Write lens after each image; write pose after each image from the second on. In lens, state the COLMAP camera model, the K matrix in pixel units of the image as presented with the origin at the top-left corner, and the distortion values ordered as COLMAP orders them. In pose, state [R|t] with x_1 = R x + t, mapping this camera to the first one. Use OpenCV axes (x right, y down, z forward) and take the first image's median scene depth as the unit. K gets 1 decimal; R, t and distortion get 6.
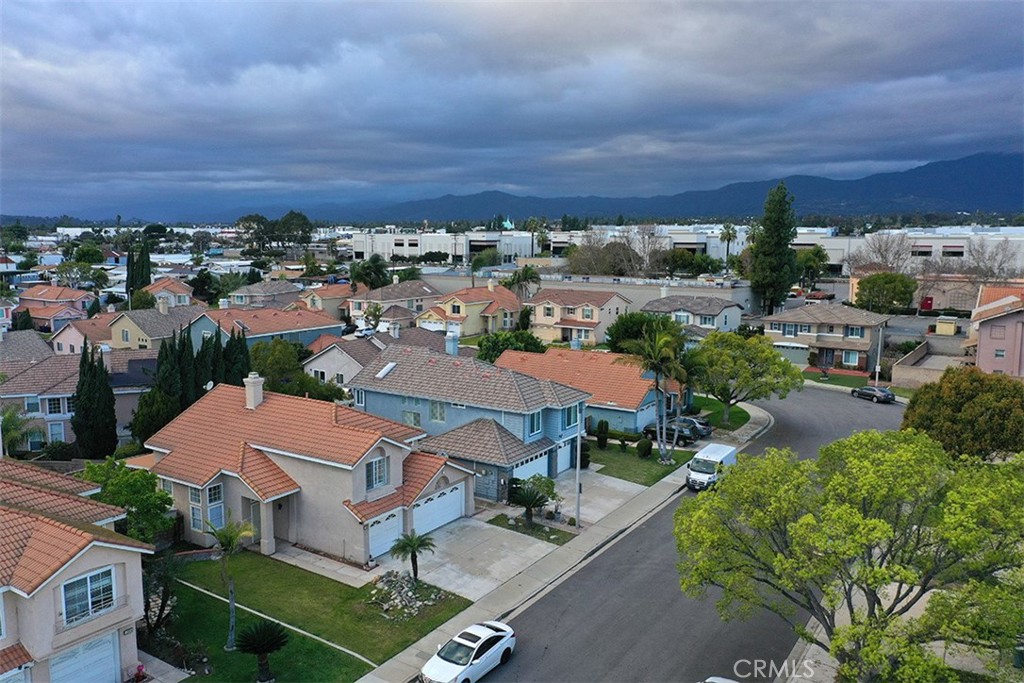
lens RADIAL K [[787.4, 0, 512.0], [0, 787.4, 341.5], [0, 0, 1]] dist [0.004084, -0.002670]
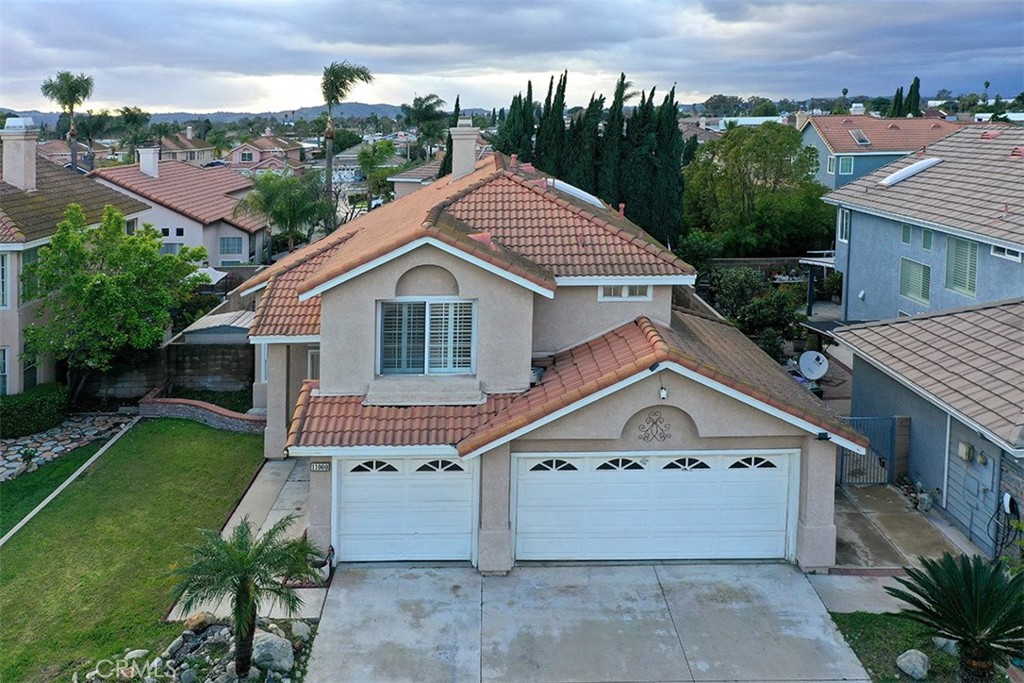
lens RADIAL K [[814.9, 0, 513.6], [0, 814.9, 189.9], [0, 0, 1]] dist [0.000954, -0.000262]
pose [[0.524073, 0.037940, -0.850828, 0.141070], [-0.079970, 0.996786, -0.004810, 0.080673], [0.847910, 0.070562, 0.525423, 0.683964]]
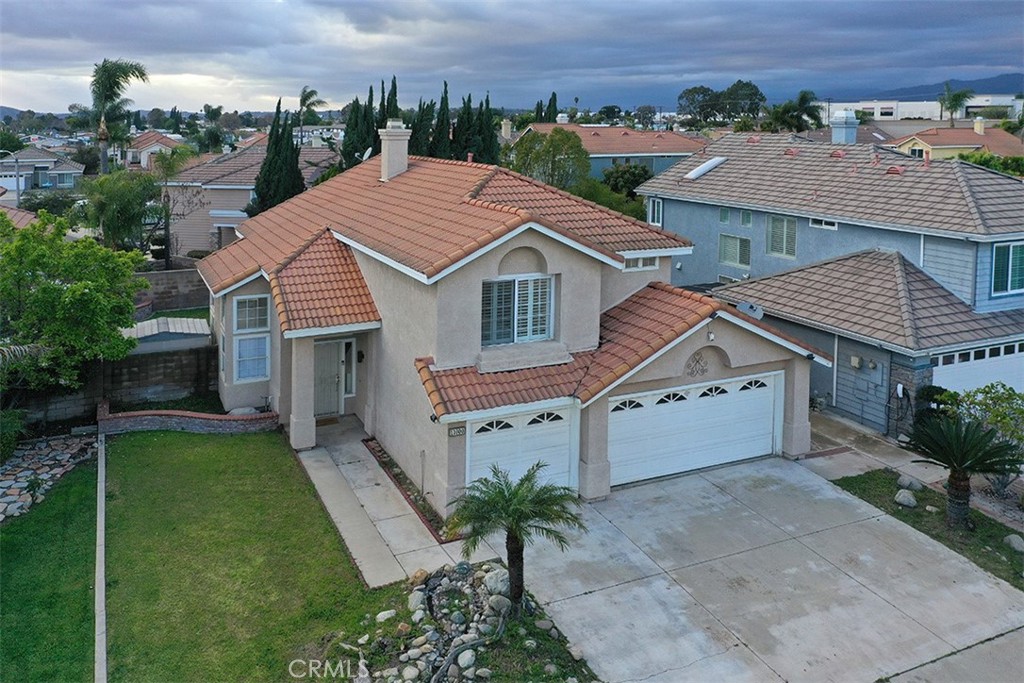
lens RADIAL K [[794.1, 0, 474.8], [0, 794.1, 203.8], [0, 0, 1]] dist [0.006787, -0.006308]
pose [[0.817714, 0.030724, -0.574804, 0.042419], [-0.051426, 0.998481, -0.019789, 0.099635], [0.573322, 0.045742, 0.818052, 0.523796]]
